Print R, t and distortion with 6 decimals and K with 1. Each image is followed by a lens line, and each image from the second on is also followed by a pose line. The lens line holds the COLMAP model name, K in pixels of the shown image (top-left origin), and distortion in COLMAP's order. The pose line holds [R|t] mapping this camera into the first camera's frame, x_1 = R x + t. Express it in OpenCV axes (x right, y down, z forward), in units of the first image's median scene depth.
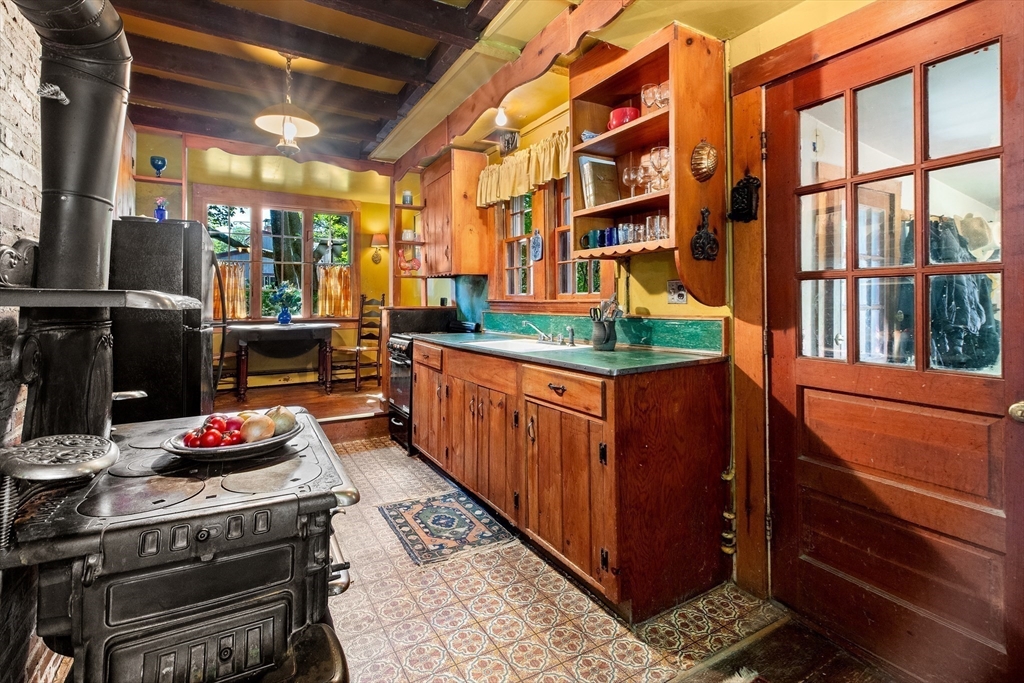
lens RADIAL K [[473.1, 0, 507.5], [0, 473.1, 300.3], [0, 0, 1]] dist [0.001537, 0.001542]
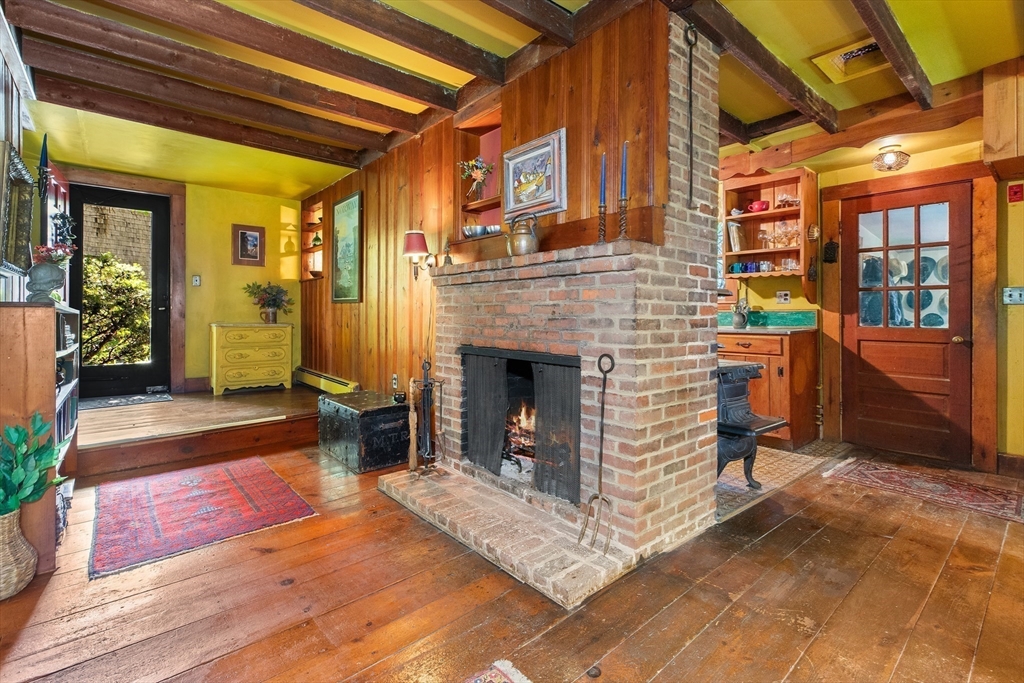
lens RADIAL K [[473.1, 0, 506.5], [0, 473.1, 312.1], [0, 0, 1]] dist [0.001537, 0.001542]
pose [[0.983643, 0.009433, 0.179884, -1.291549], [-0.008934, 0.999954, -0.003587, 0.069825], [-0.179909, 0.001921, 0.983681, -0.805269]]
